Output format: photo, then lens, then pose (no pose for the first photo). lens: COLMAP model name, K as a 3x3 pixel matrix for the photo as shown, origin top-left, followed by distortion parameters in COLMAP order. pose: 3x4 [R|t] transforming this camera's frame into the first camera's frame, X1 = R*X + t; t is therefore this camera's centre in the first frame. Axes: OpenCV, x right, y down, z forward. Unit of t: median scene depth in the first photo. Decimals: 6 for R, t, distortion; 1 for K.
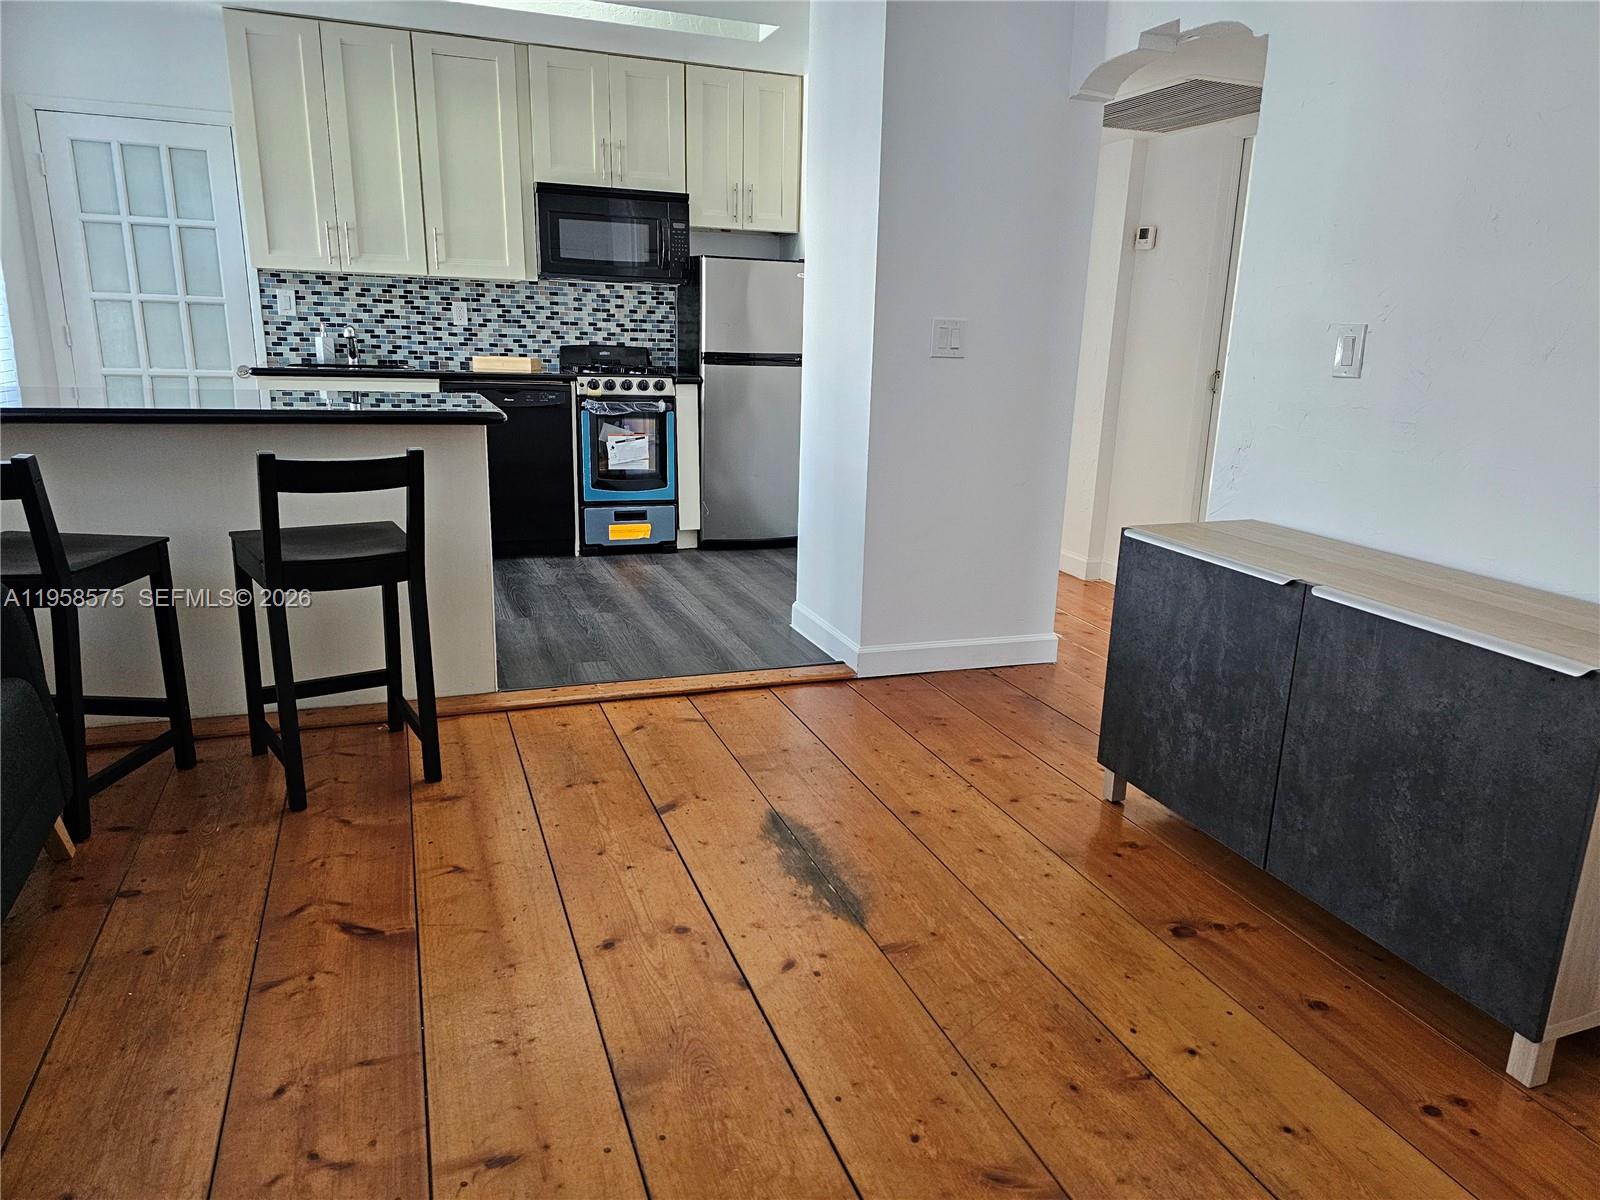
lens RADIAL K [[1064.5, 0, 820.4], [0, 1064.5, 602.7], [0, 0, 1]] dist [0.067267, -0.056503]
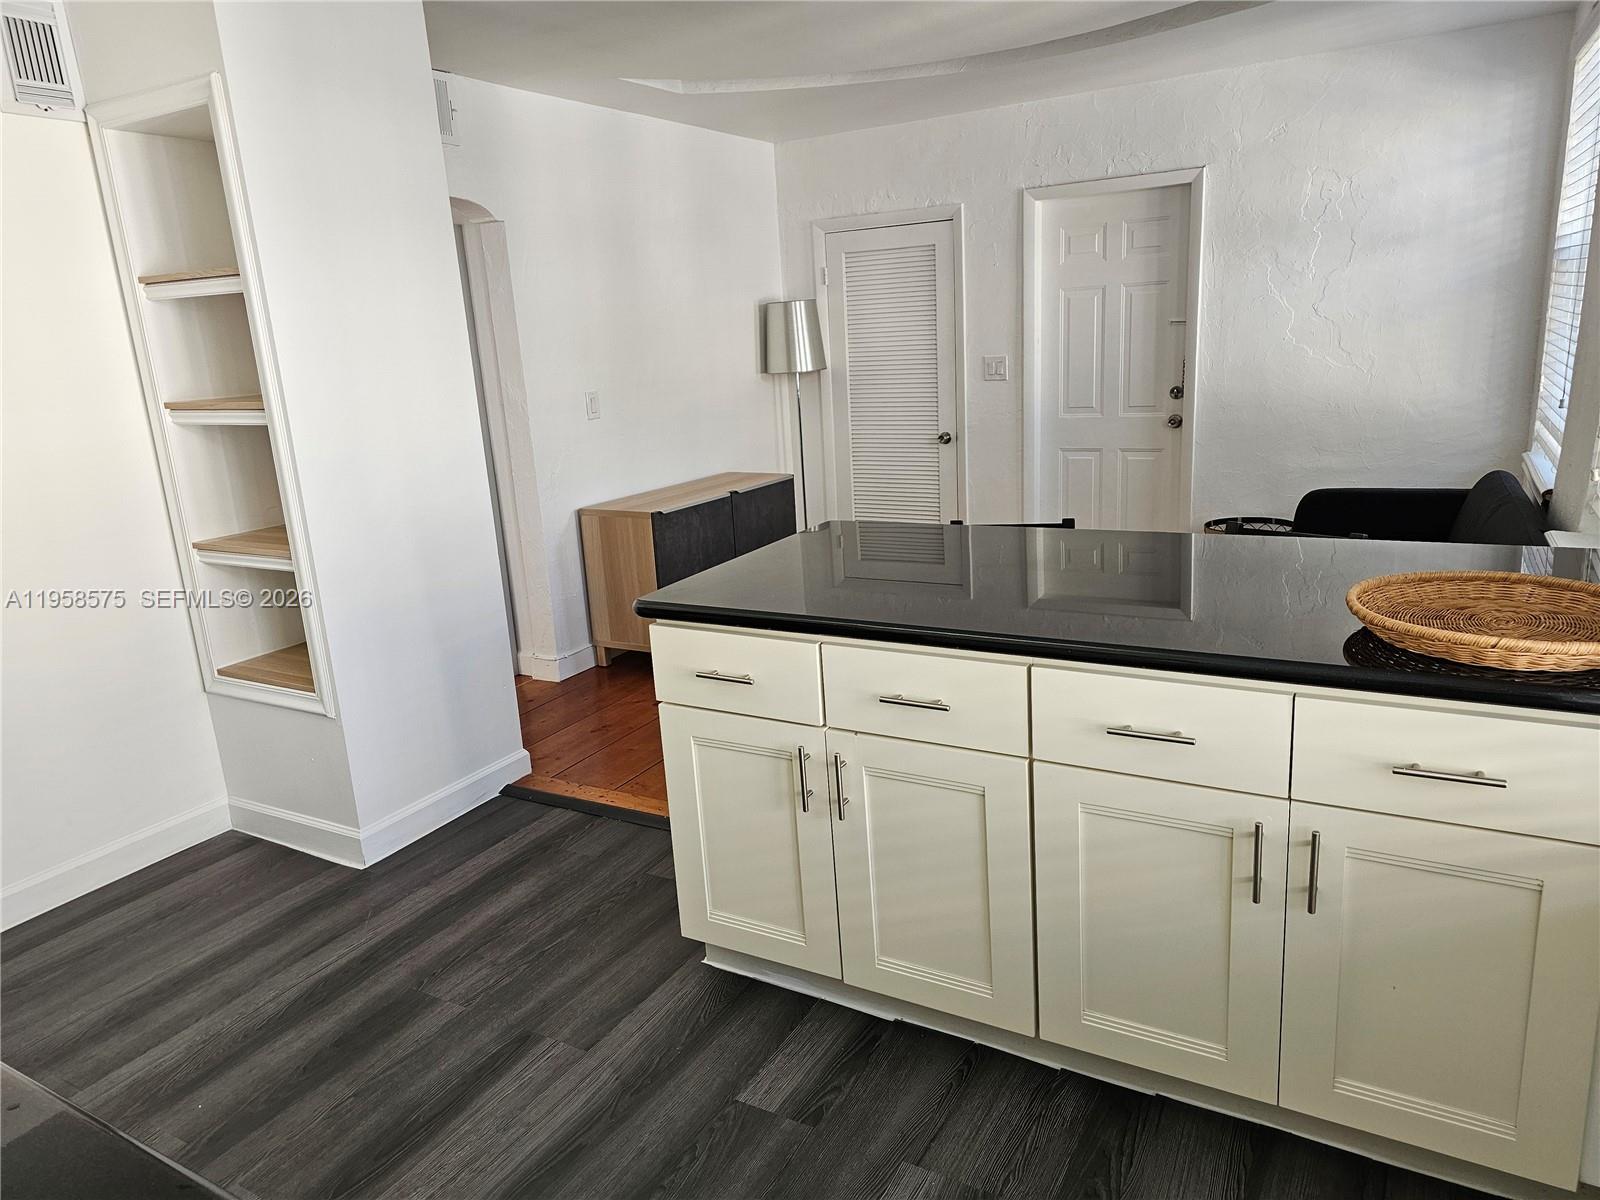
lens RADIAL K [[1064.5, 0, 798.6], [0, 1064.5, 596.0], [0, 0, 1]] dist [0.067267, -0.056503]
pose [[-0.628215, -0.187058, 0.755218, -0.598854], [0.231424, 0.881810, 0.410919, -0.305626], [-0.742825, 0.432921, -0.510677, 0.895938]]
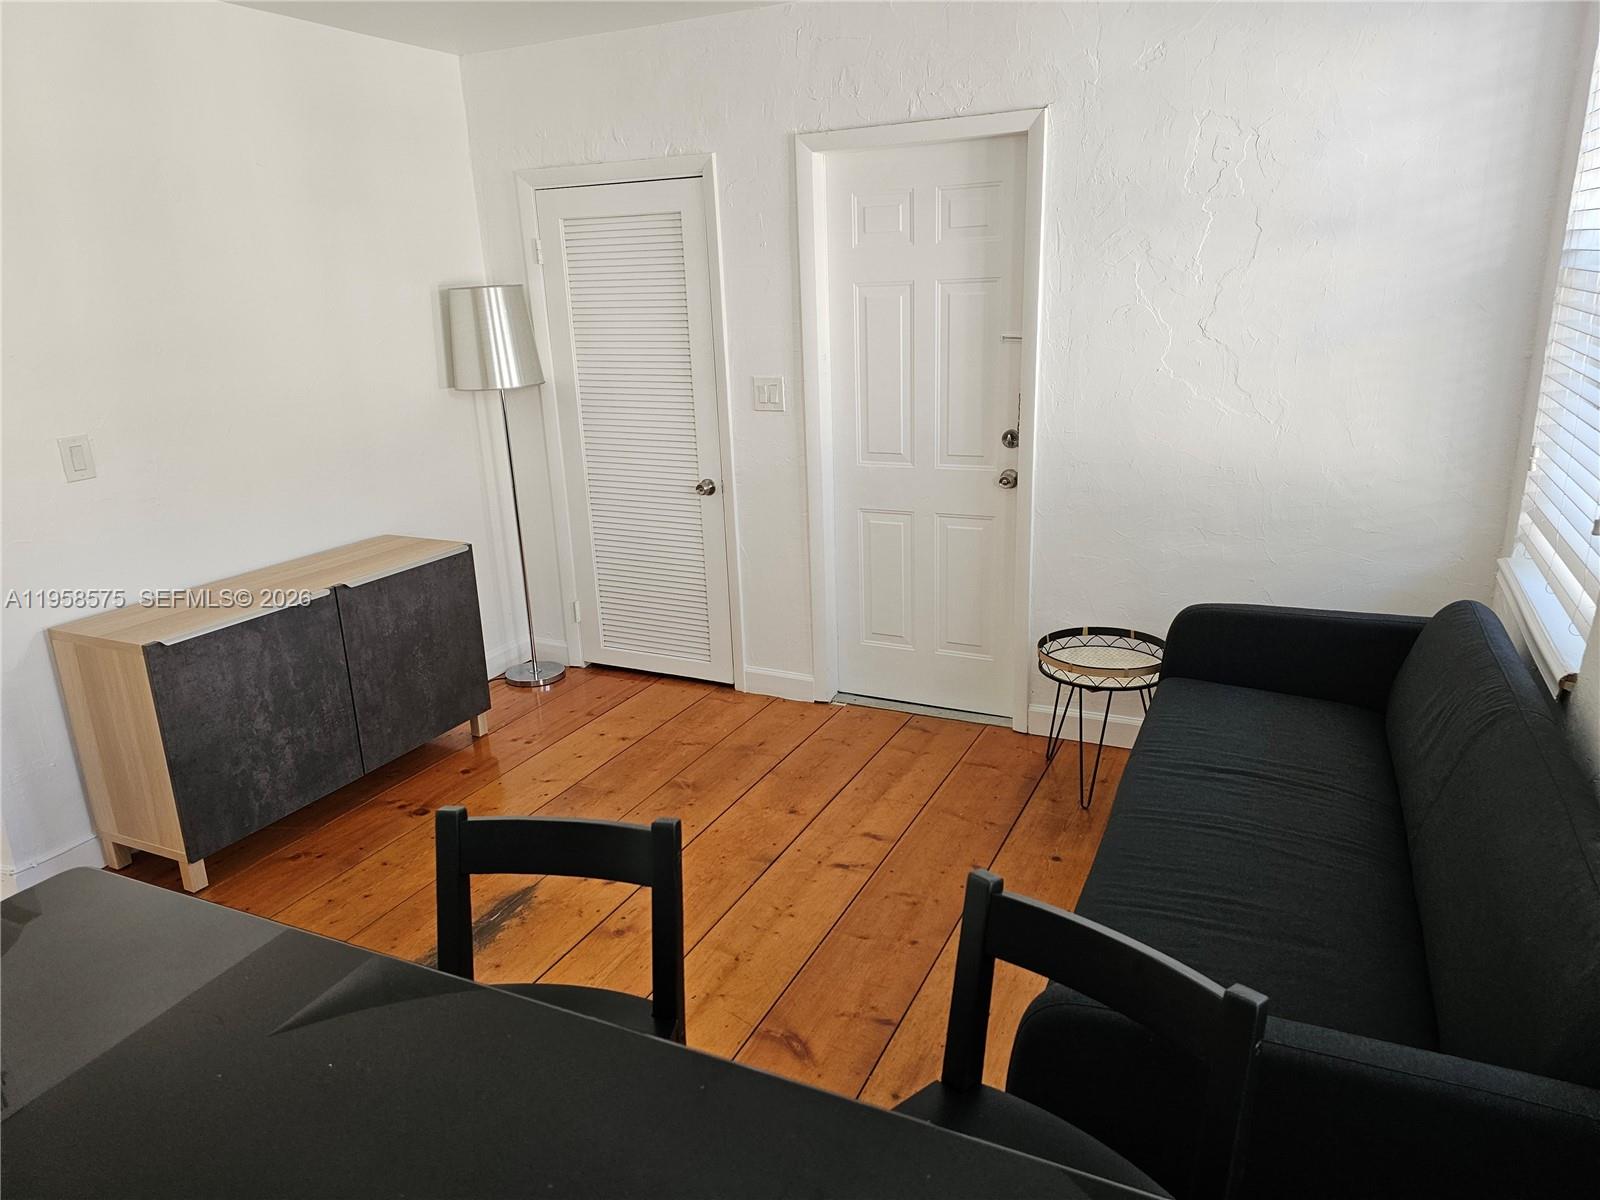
lens RADIAL K [[1064.5, 0, 795.5], [0, 1064.5, 604.4], [0, 0, 1]] dist [0.067267, -0.056503]
pose [[-0.678577, -0.218781, 0.701190, -0.444371], [0.200104, 0.863445, 0.463057, -0.237141], [-0.706747, 0.454531, -0.542135, 0.565901]]
